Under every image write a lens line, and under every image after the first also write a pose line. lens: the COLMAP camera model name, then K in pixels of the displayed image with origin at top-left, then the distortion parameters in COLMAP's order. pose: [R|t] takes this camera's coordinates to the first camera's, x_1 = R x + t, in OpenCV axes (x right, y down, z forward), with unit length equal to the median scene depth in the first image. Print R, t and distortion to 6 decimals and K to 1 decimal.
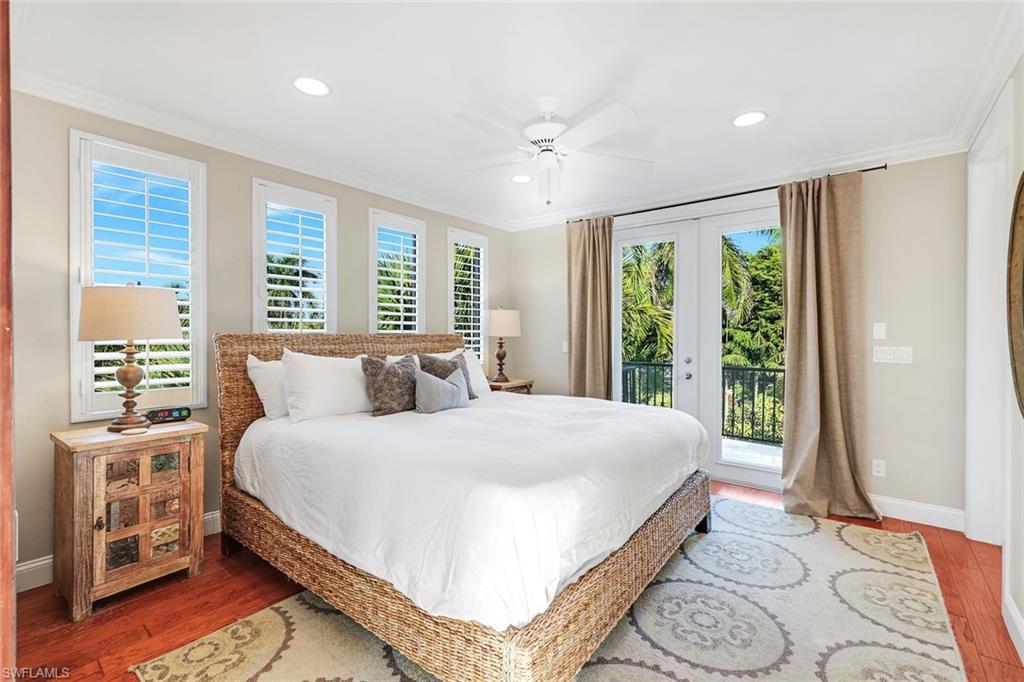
lens RADIAL K [[445.7, 0, 511.6], [0, 445.7, 334.8], [0, 0, 1]] dist [0.002569, -0.000203]
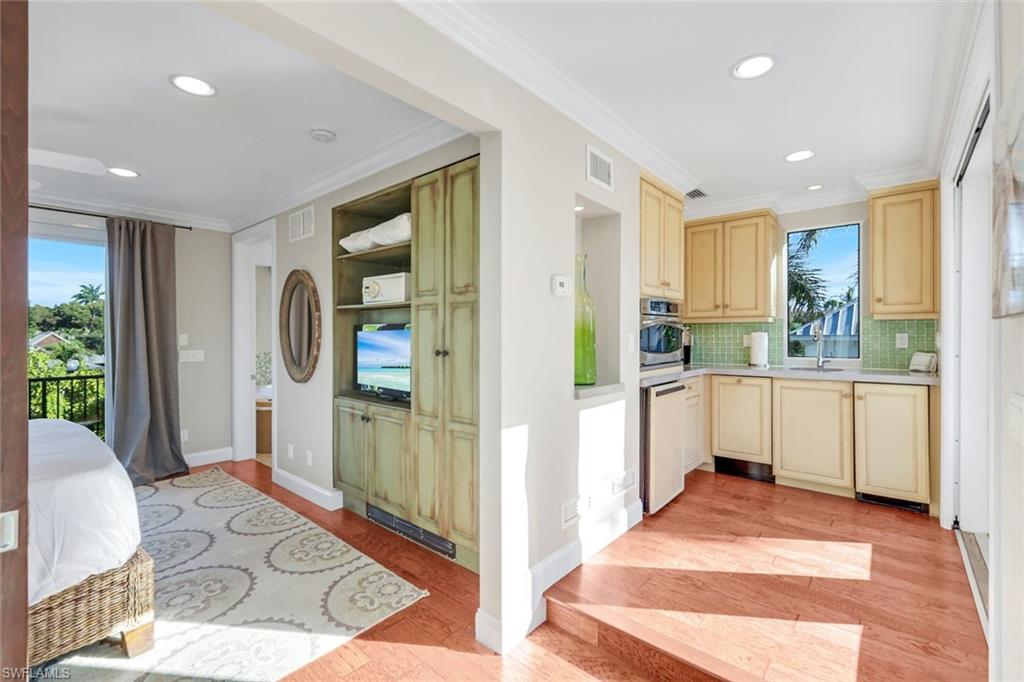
lens RADIAL K [[445.7, 0, 512.4], [0, 445.7, 336.8], [0, 0, 1]] dist [0.002569, -0.000203]
pose [[0.038525, -0.003724, 0.999251, -0.586477], [0.010424, 0.999940, 0.003325, -0.012475], [-0.999203, 0.010288, 0.038561, -0.111842]]
